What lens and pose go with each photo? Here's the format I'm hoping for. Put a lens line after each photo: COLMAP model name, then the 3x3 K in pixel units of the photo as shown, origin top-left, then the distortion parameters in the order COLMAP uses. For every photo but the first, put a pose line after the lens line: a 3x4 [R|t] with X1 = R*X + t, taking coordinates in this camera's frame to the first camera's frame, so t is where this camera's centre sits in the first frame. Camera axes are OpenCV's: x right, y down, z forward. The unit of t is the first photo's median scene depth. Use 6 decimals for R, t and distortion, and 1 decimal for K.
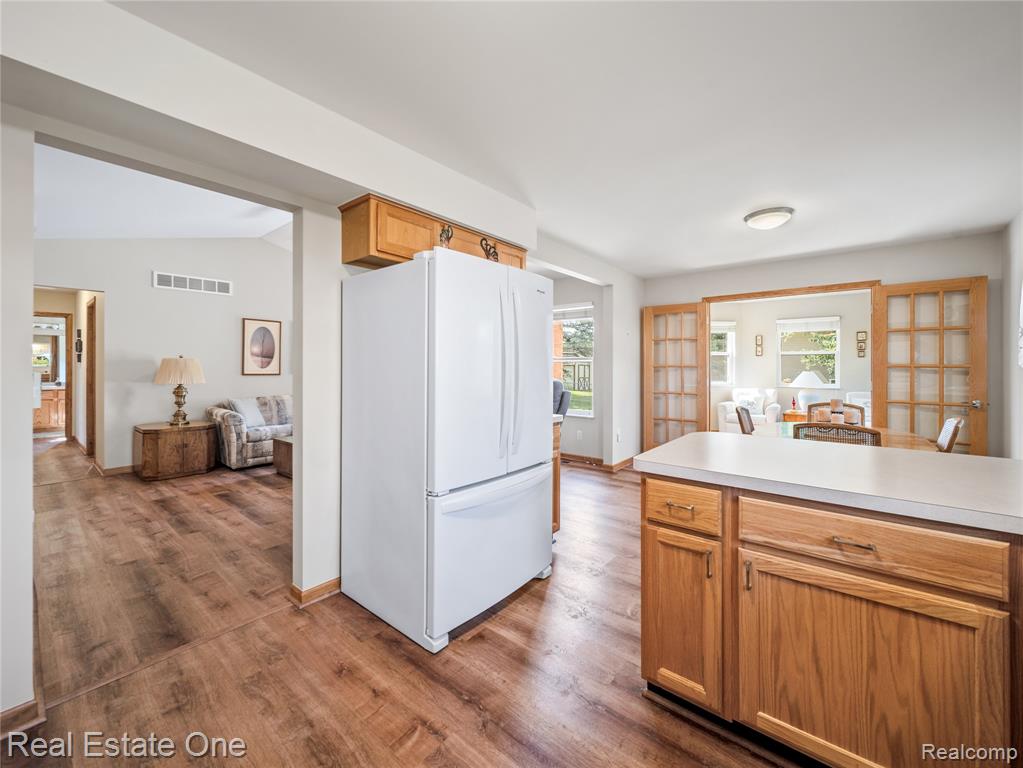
lens RADIAL K [[410.7, 0, 516.7], [0, 410.7, 372.5], [0, 0, 1]] dist [0.002380, 0.000082]
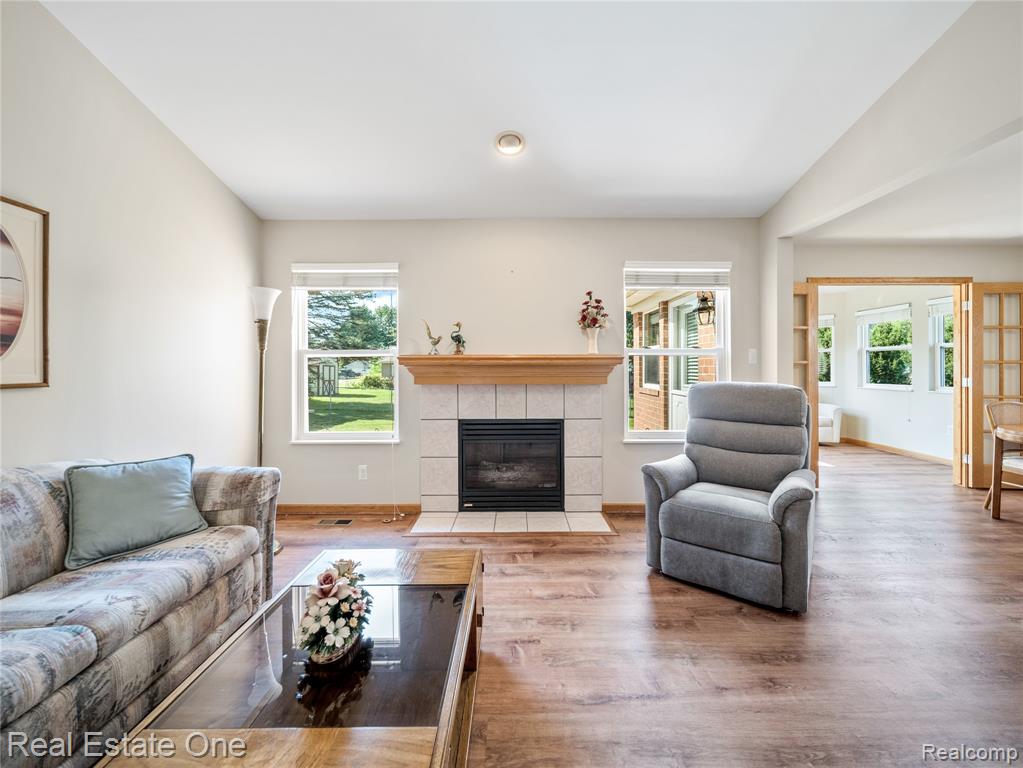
lens RADIAL K [[412.8, 0, 513.9], [0, 412.8, 367.0], [0, 0, 1]] dist [0.001130, -0.000274]
pose [[0.775237, -0.001576, 0.631669, -0.524504], [0.011553, 0.999865, -0.011683, -0.004360], [-0.631565, 0.016355, 0.775150, 0.765942]]
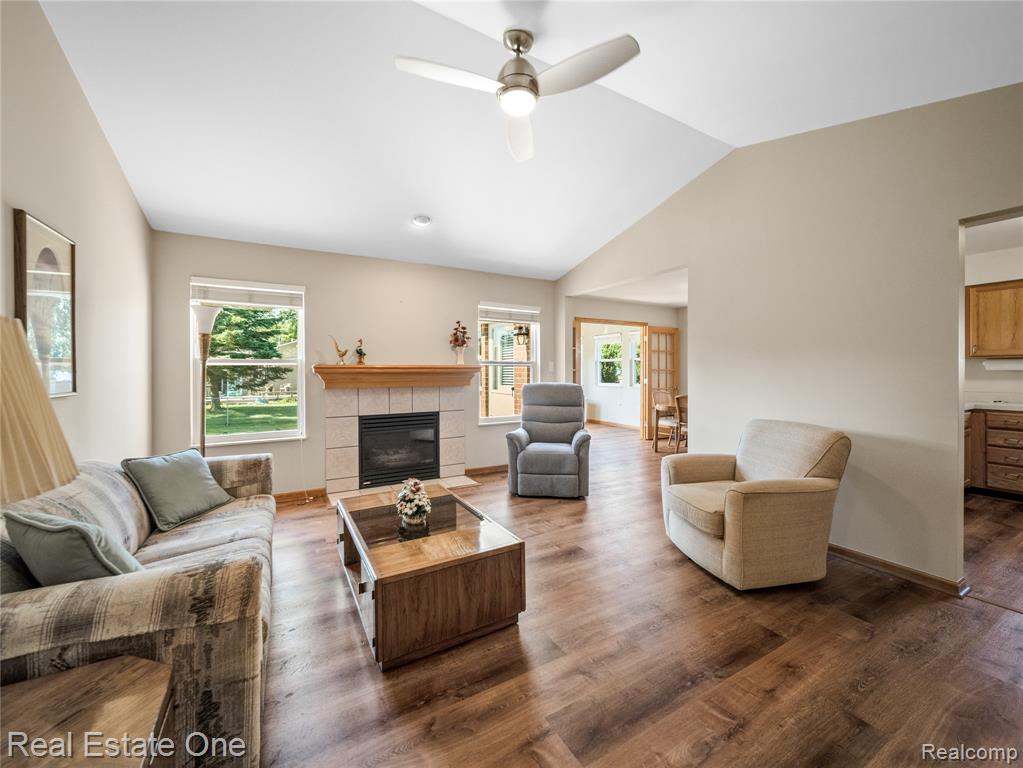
lens RADIAL K [[410.7, 0, 516.7], [0, 410.7, 372.5], [0, 0, 1]] dist [0.002380, 0.000082]
pose [[0.354442, -0.005890, 0.935060, -0.849871], [0.016365, 0.999866, 0.000095, -0.011858], [-0.934935, 0.015268, 0.354491, 0.743708]]
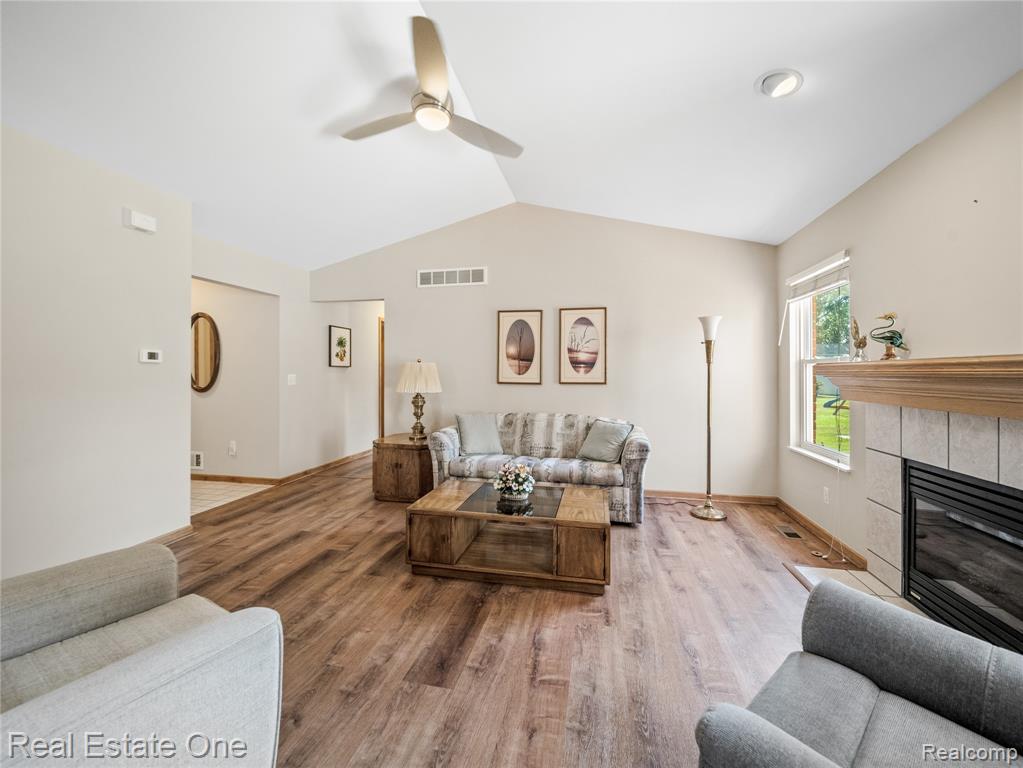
lens RADIAL K [[410.7, 0, 516.7], [0, 410.7, 372.5], [0, 0, 1]] dist [0.002380, 0.000082]
pose [[0.456314, -0.000884, -0.889818, 0.051911], [-0.015945, 0.999831, -0.009171, -0.009442], [0.889676, 0.018373, 0.456223, 0.769778]]
